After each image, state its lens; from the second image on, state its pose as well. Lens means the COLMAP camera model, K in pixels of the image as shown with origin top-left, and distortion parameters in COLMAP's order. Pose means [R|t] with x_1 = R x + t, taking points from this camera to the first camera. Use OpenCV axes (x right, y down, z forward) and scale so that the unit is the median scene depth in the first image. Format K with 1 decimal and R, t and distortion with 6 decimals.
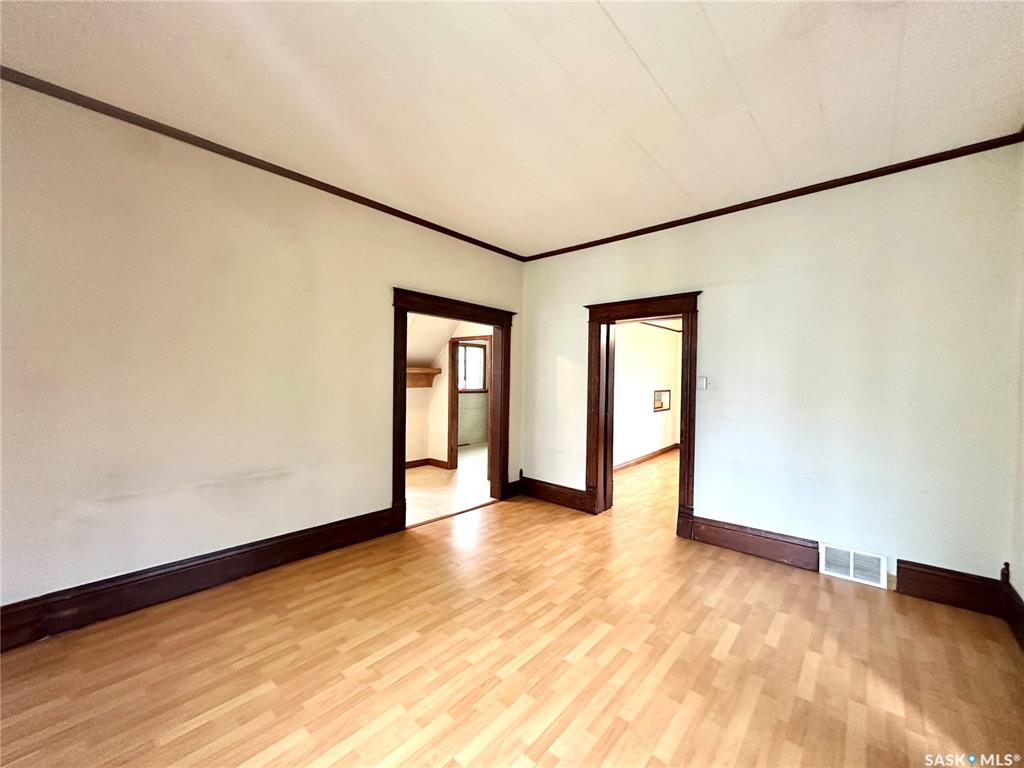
lens RADIAL K [[408.8, 0, 513.0], [0, 408.8, 385.2], [0, 0, 1]] dist [0.000343, 0.000070]
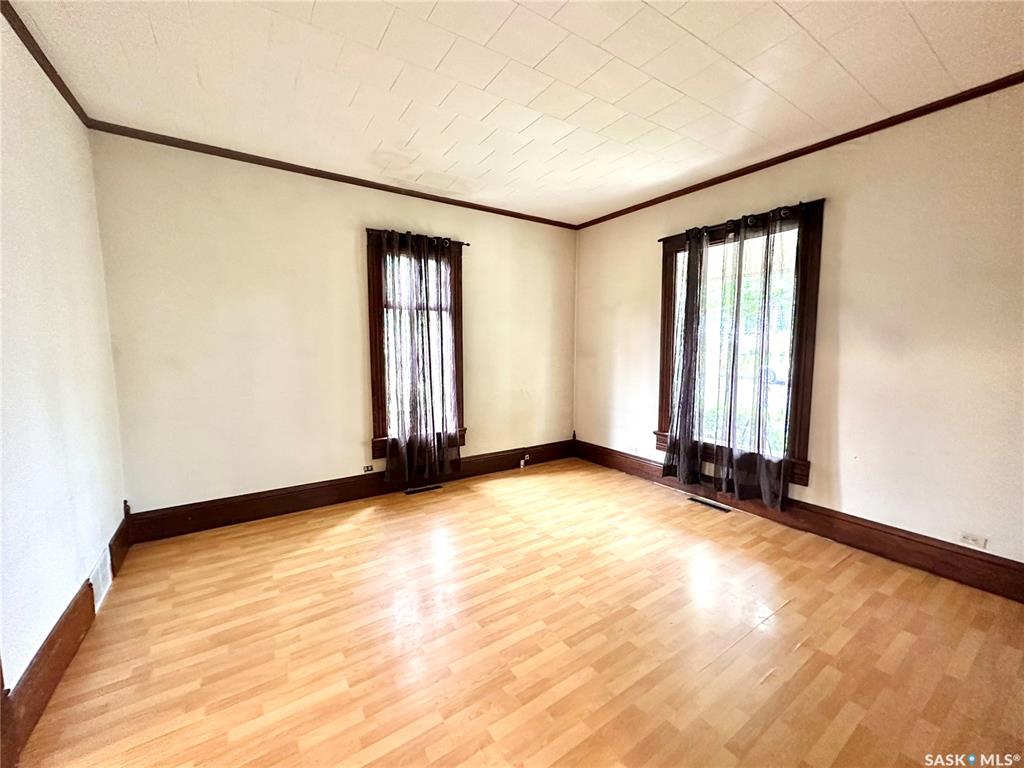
lens RADIAL K [[408.8, 0, 514.8], [0, 408.8, 382.0], [0, 0, 1]] dist [0.000343, 0.000070]
pose [[-0.968272, -0.035608, 0.247349, -0.158269], [-0.004992, 0.992355, 0.123315, -0.055532], [-0.249849, 0.118168, -0.961047, 1.767613]]
